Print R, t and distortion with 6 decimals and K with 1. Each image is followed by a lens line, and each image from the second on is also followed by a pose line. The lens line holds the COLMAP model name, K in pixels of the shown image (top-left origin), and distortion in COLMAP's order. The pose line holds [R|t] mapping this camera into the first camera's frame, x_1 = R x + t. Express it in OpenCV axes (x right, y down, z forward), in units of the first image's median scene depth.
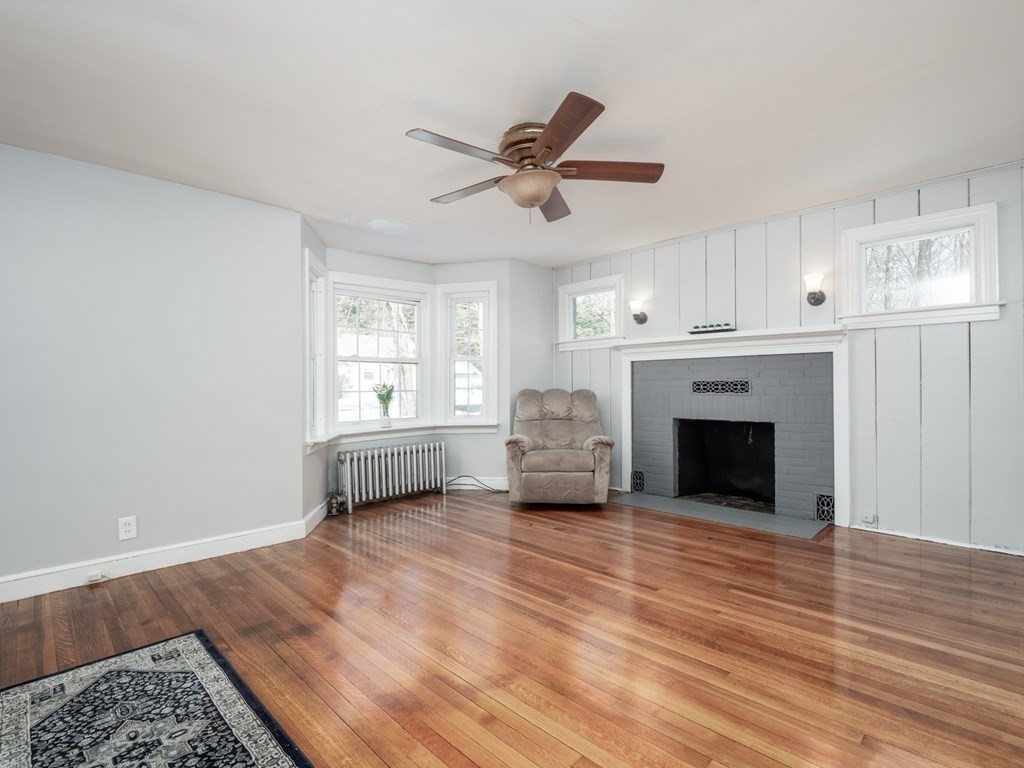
lens RADIAL K [[501.4, 0, 516.0], [0, 501.4, 384.7], [0, 0, 1]] dist [-0.003707, -0.001177]
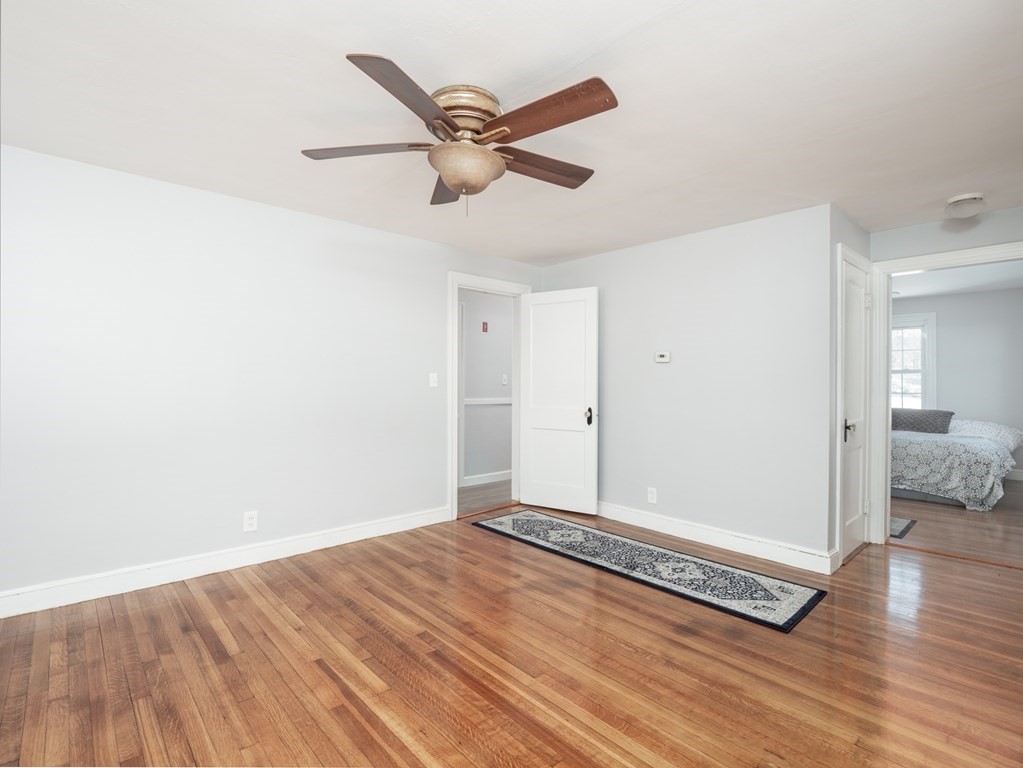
lens RADIAL K [[498.0, 0, 504.6], [0, 498.0, 385.9], [0, 0, 1]] dist [-0.005997, -0.000758]
pose [[-0.997983, 0.009906, 0.062697, -0.054426], [0.010055, 0.999947, 0.002065, -0.028051], [-0.062673, 0.002691, -0.998030, 1.182101]]
